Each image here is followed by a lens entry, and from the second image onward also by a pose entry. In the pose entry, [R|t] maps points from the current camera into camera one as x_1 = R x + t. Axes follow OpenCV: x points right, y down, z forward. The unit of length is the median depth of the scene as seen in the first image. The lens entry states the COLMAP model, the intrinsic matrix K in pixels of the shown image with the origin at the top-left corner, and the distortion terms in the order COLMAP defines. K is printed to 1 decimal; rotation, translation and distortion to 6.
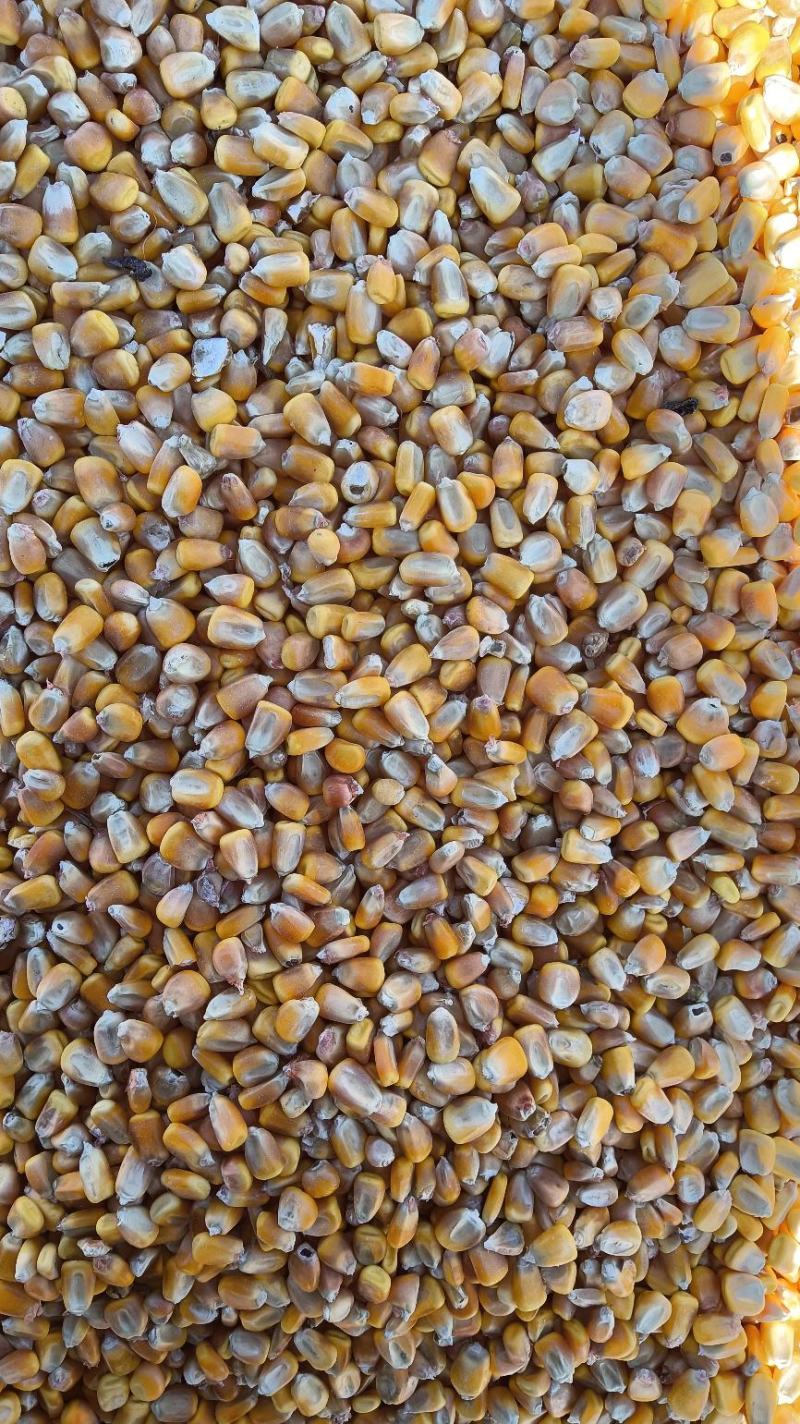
lens RADIAL K [[1091.8, 0, 400.0], [0, 1091.8, 712.0], [0, 0, 1]] dist [0.088114, -0.196879]
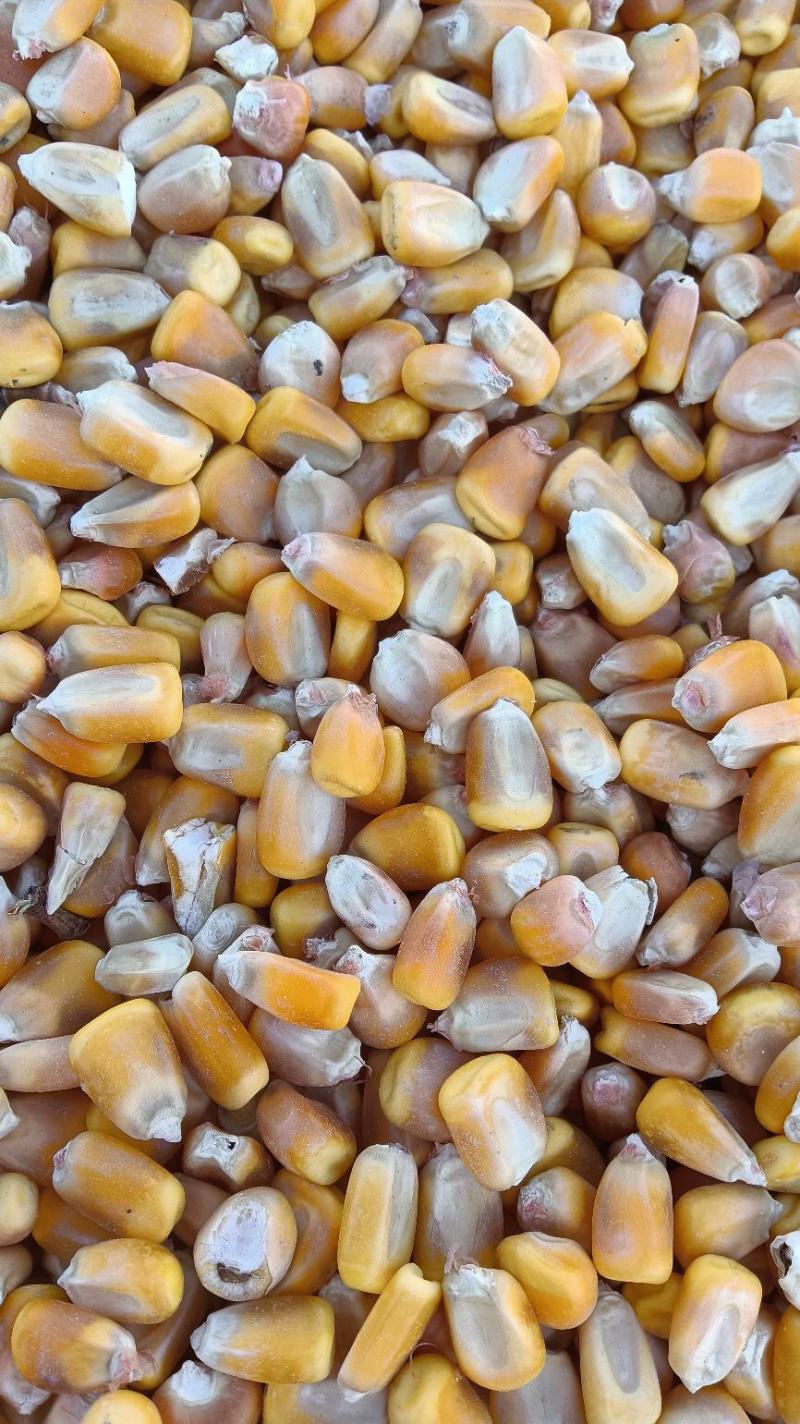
lens RADIAL K [[1091.8, 0, 400.0], [0, 1091.8, 712.0], [0, 0, 1]] dist [0.088114, -0.196879]
pose [[0.996649, 0.078891, -0.021588, 0.010451], [-0.081675, 0.974012, -0.211257, -0.310972], [0.004360, 0.212312, 0.977192, 0.577562]]
